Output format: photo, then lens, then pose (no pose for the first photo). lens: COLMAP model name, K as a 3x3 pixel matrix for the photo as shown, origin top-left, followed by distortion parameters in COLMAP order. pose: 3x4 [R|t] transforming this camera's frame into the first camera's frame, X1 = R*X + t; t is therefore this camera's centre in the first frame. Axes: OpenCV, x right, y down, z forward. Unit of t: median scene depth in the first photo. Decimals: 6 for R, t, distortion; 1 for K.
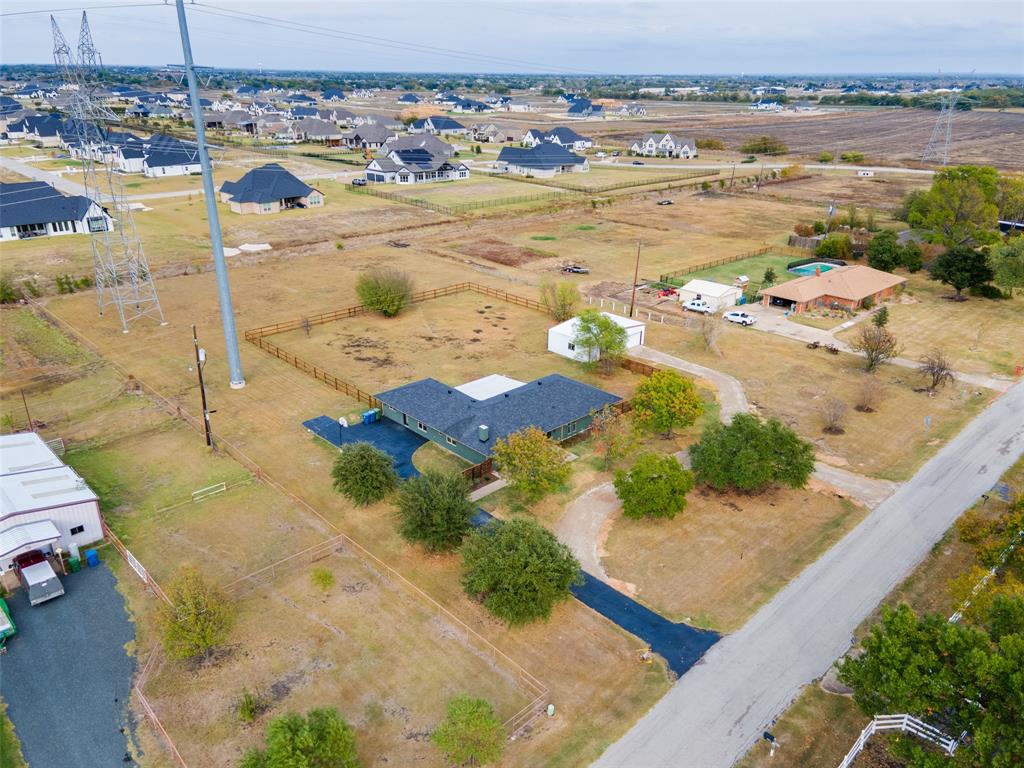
lens RADIAL K [[726.9, 0, 512.0], [0, 726.9, 384.0], [0, 0, 1]] dist [0.049788, 0.000161]
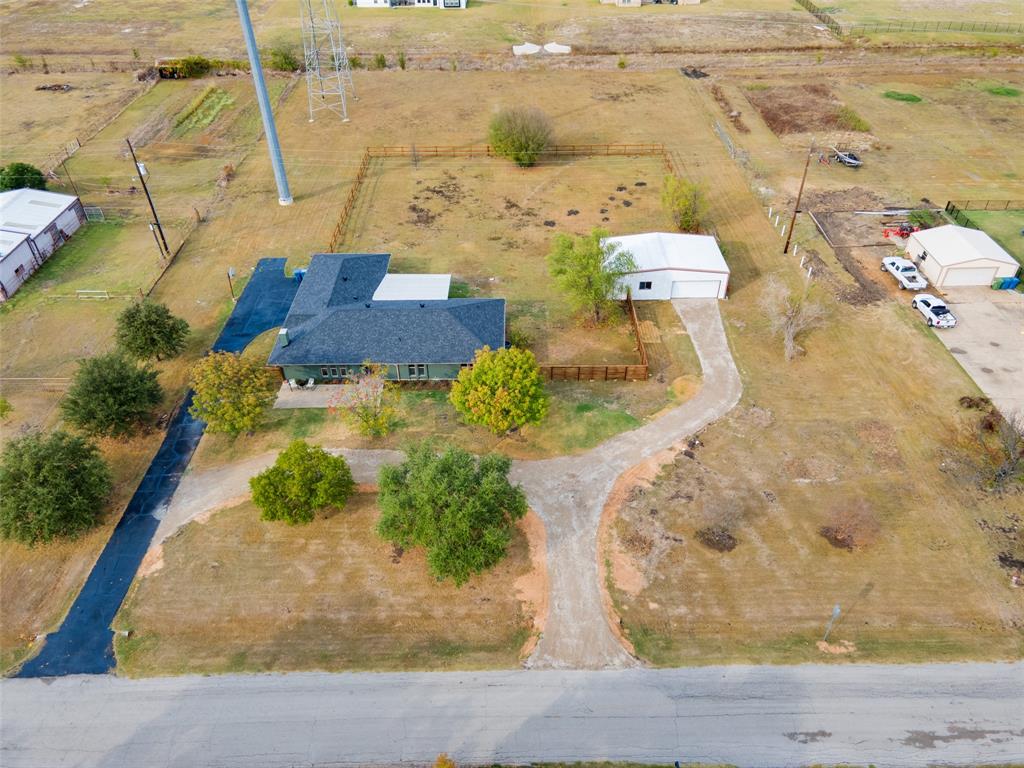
lens RADIAL K [[726.9, 0, 512.0], [0, 726.9, 384.0], [0, 0, 1]] dist [0.049788, 0.000161]
pose [[0.735623, 0.412839, -0.537050, 0.523309], [-0.254354, 0.903151, 0.345864, -0.203798], [0.627823, -0.117825, 0.769386, 0.369525]]
